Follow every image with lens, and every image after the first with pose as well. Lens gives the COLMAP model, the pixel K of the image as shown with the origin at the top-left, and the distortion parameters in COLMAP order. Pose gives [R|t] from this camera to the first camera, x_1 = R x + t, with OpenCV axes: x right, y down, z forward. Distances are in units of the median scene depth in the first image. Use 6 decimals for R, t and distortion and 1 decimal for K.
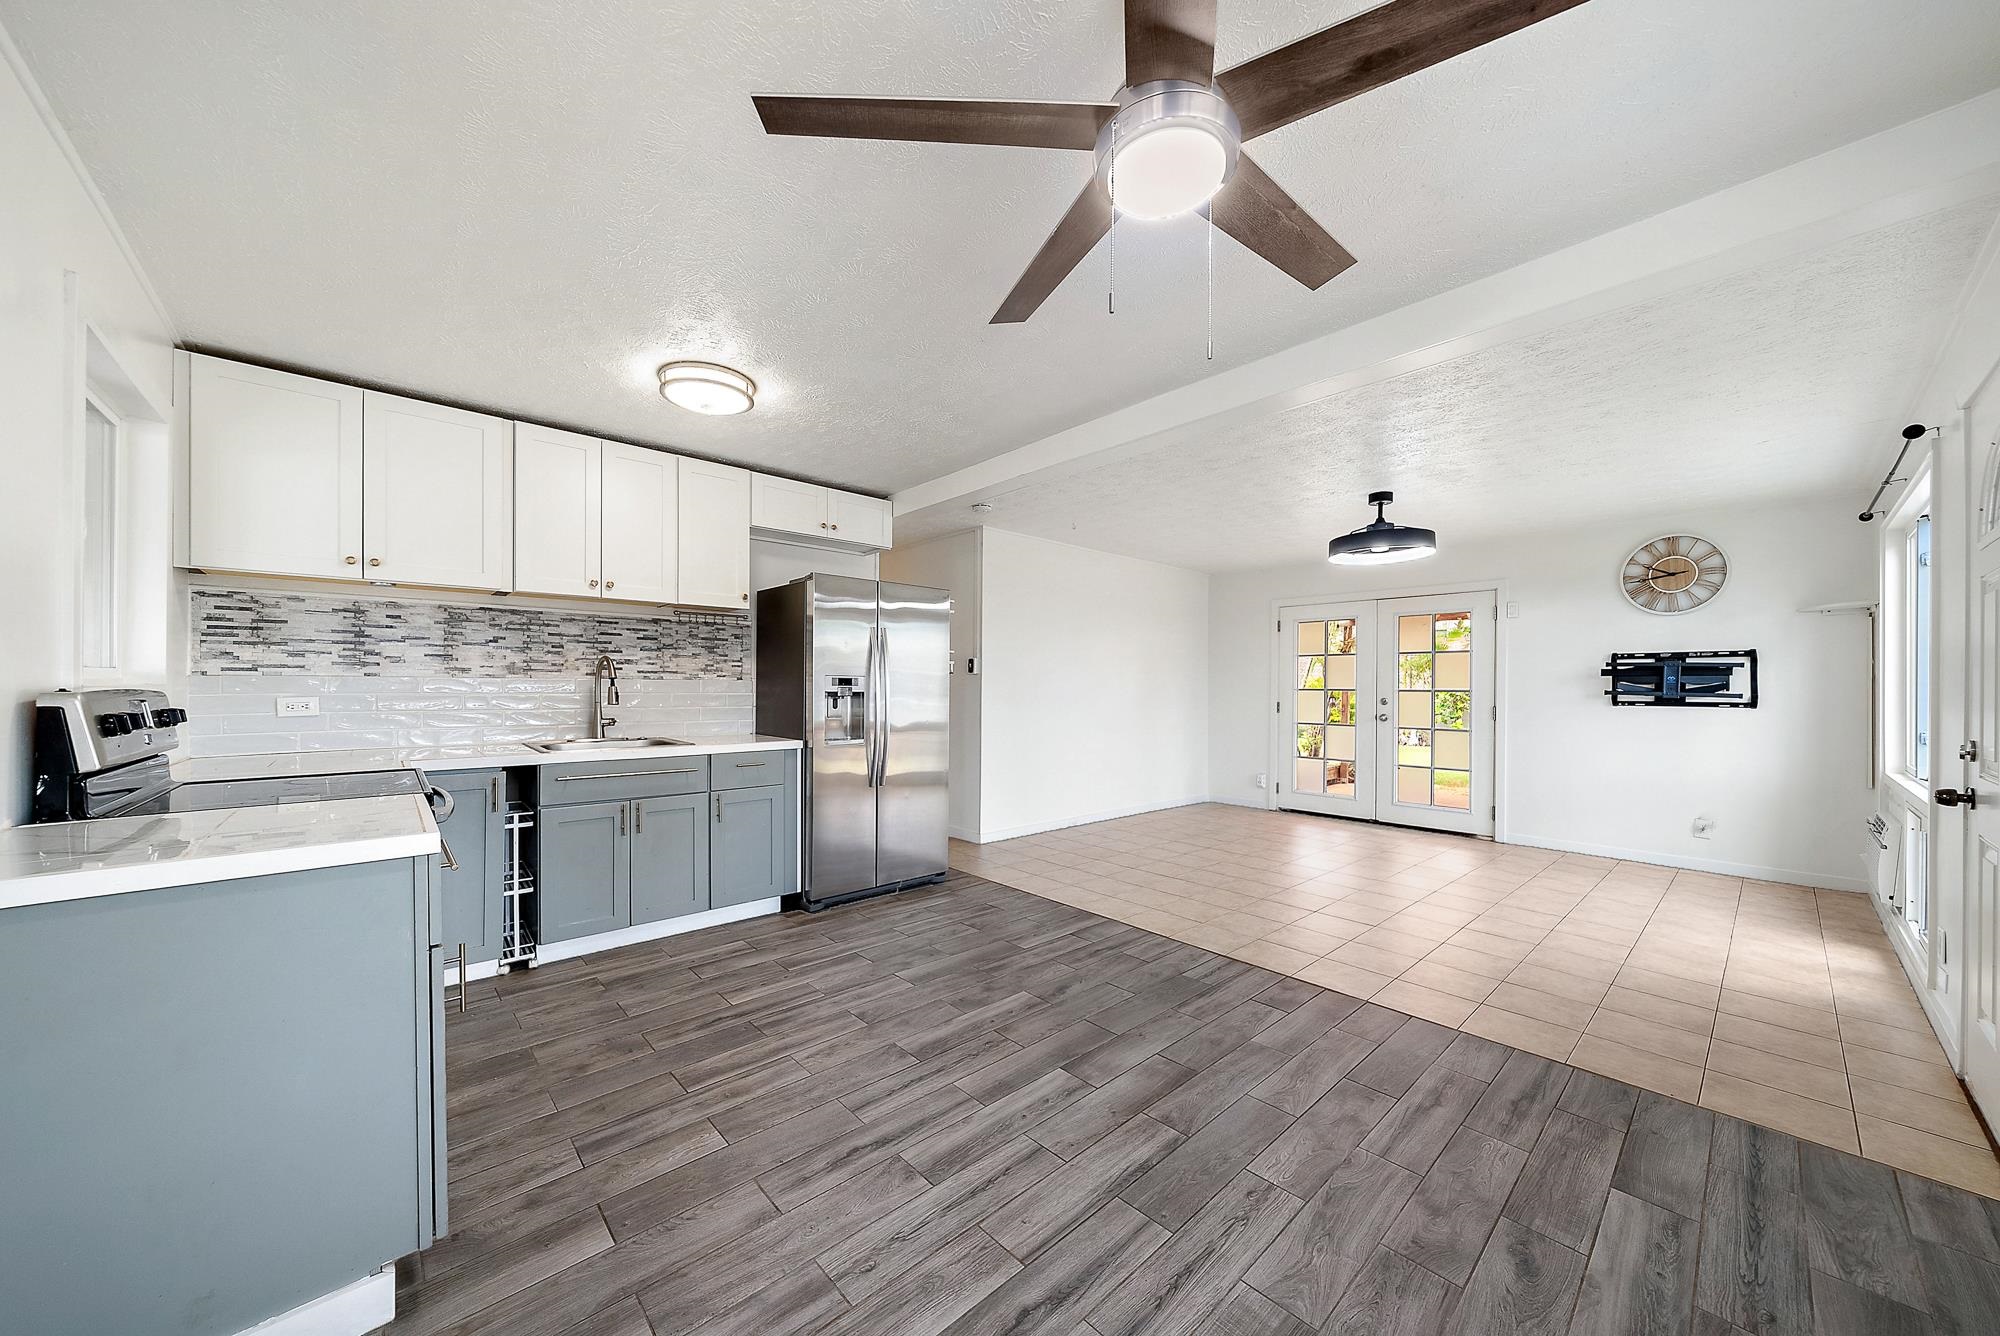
lens RADIAL K [[697.4, 0, 1002.3], [0, 697.4, 681.1], [0, 0, 1]] dist [-0.005090, 0.000044]
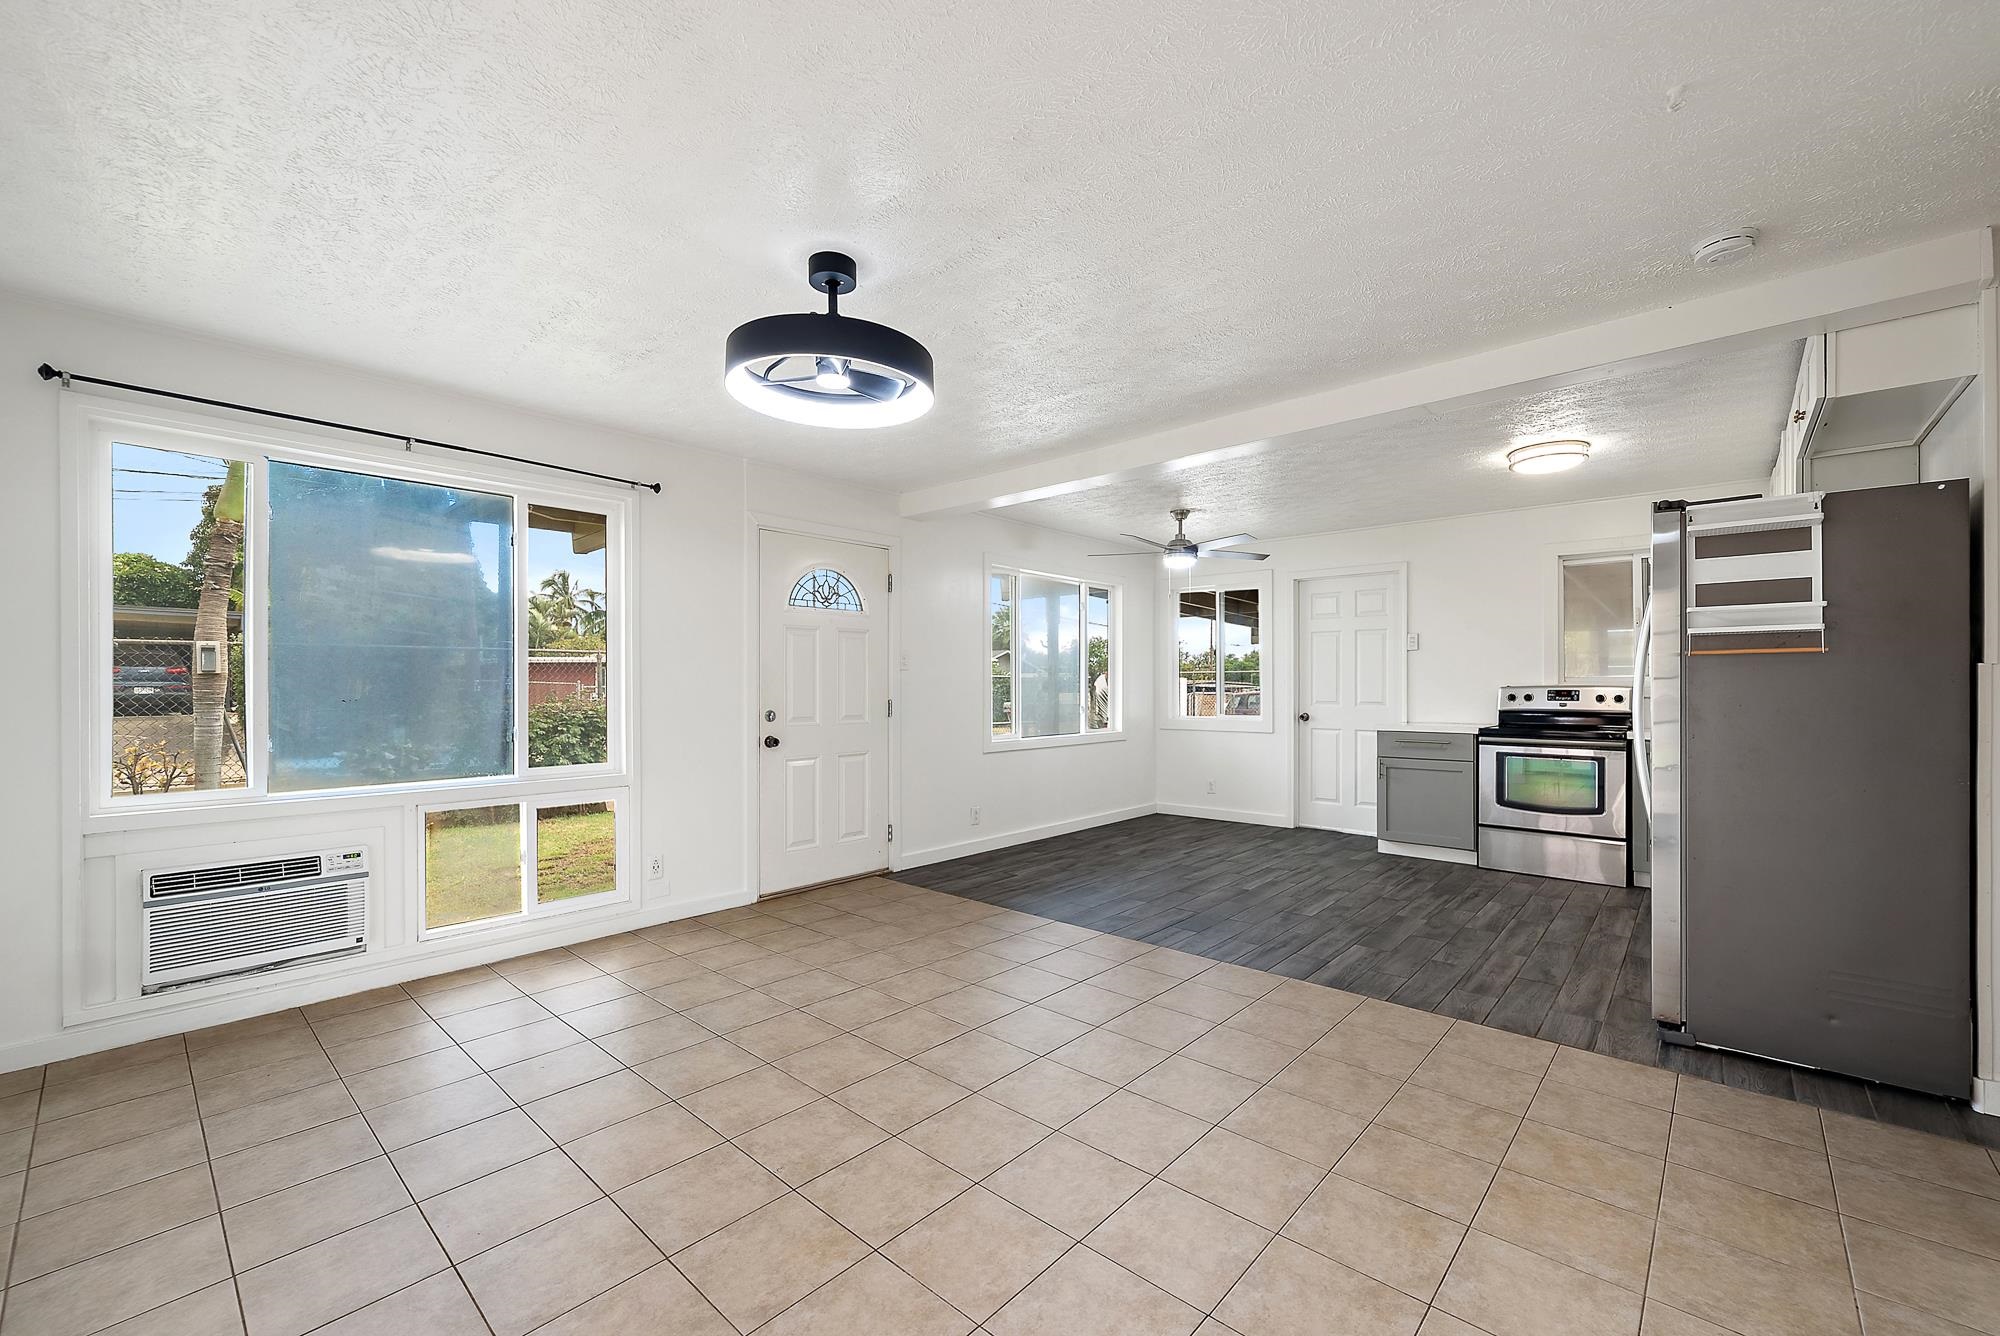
lens RADIAL K [[807.5, 0, 1011.5], [0, 807.5, 695.6], [0, 0, 1]] dist [-0.002005, -0.000048]
pose [[-0.993463, -0.000936, -0.114150, 0.767634], [-0.001248, 0.999996, 0.002667, 0.029476], [0.114147, 0.002792, -0.993460, 2.455670]]
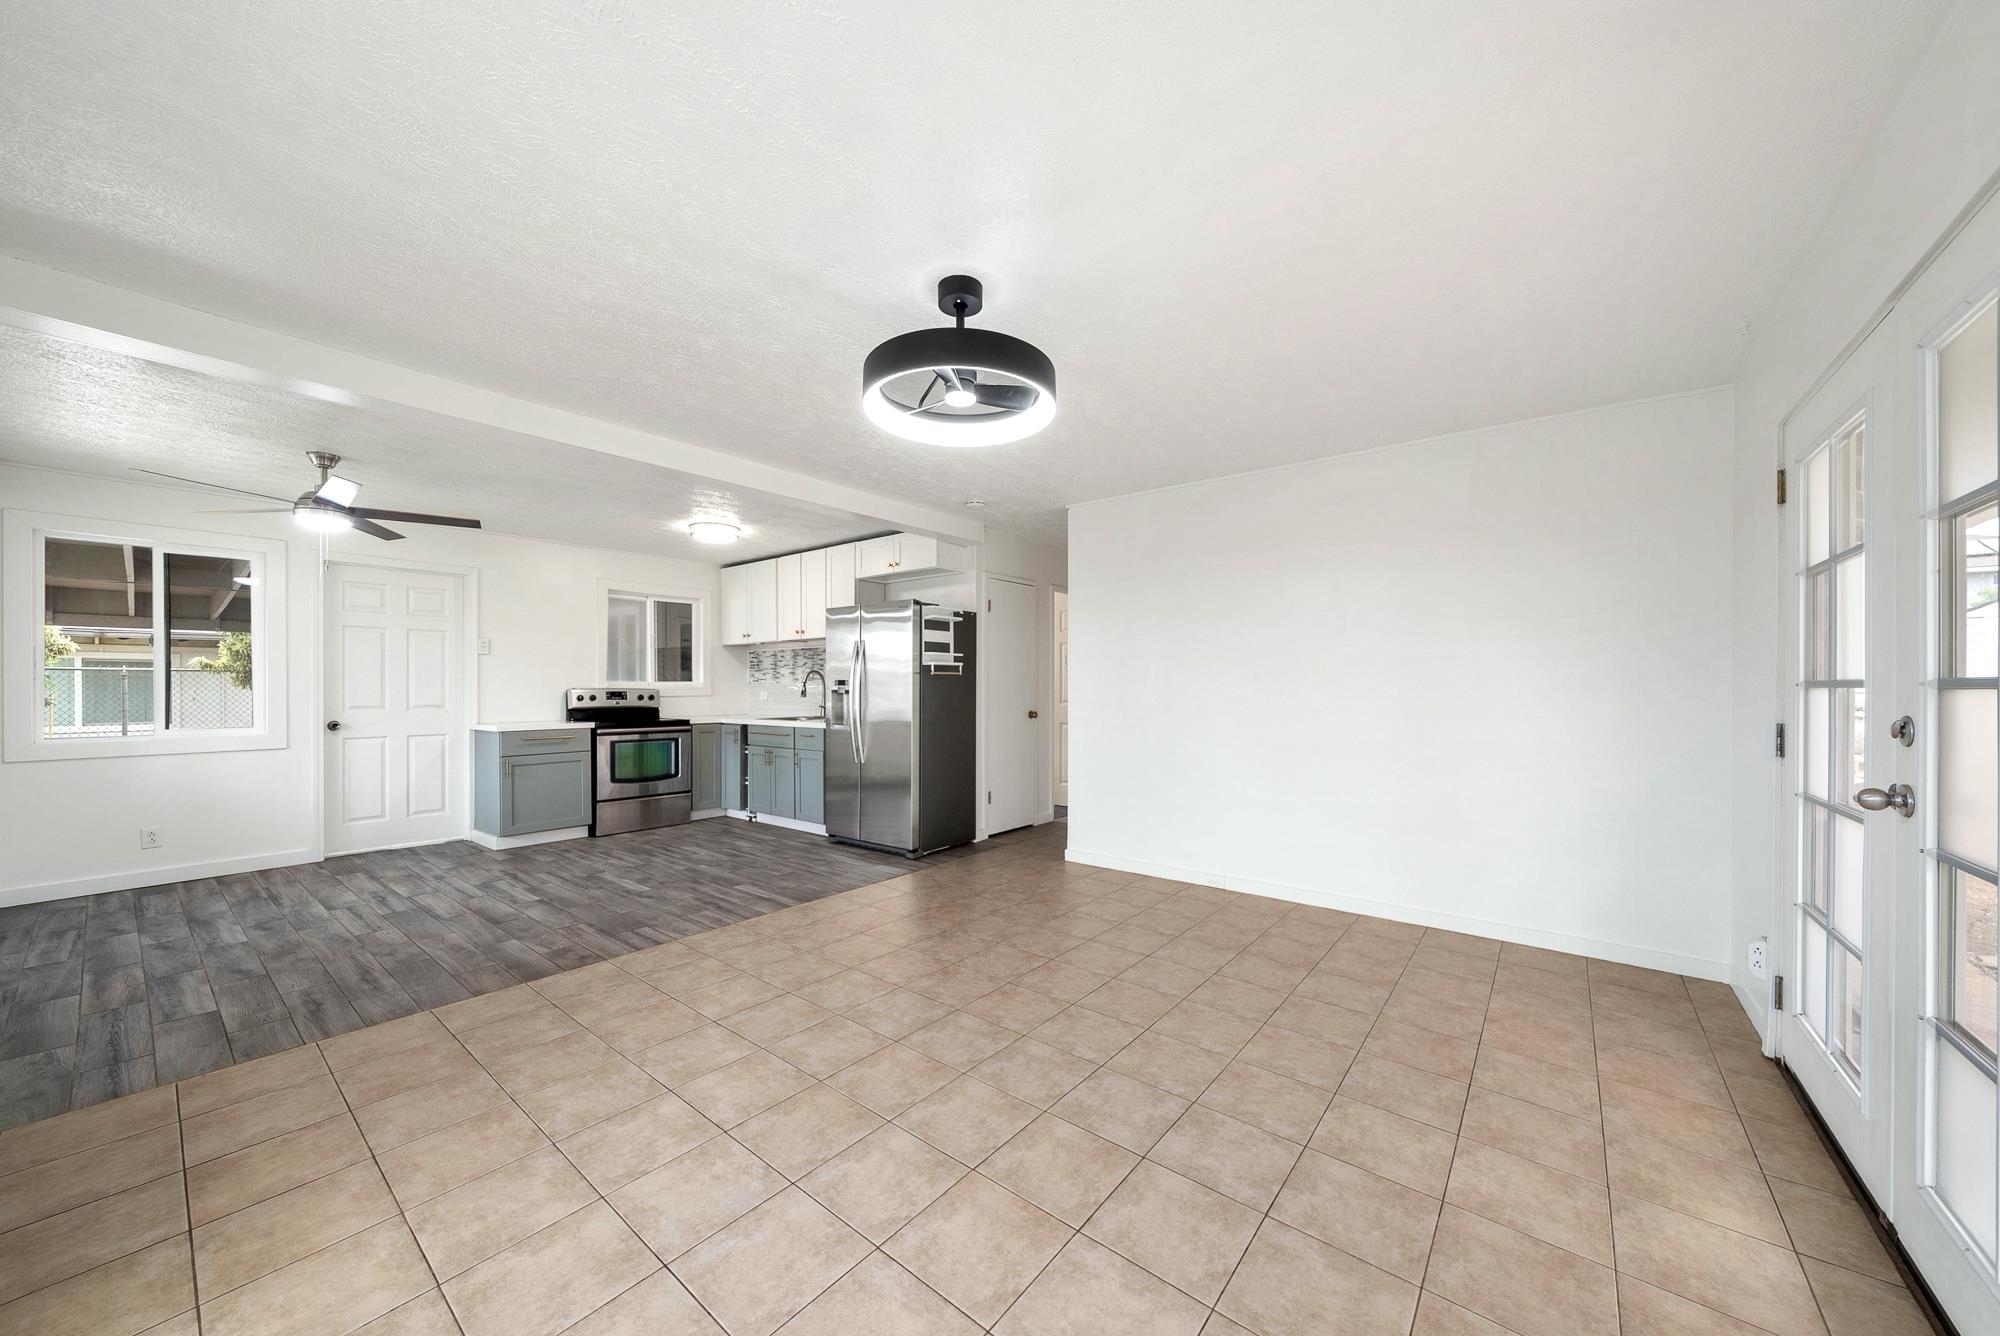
lens RADIAL K [[697.4, 0, 1002.8], [0, 697.4, 668.9], [0, 0, 1]] dist [-0.005090, 0.000044]
pose [[0.168331, -0.032193, -0.985205, 1.652400], [0.010327, 0.999469, -0.030895, 0.028043], [0.985676, -0.004974, 0.168574, 1.502548]]
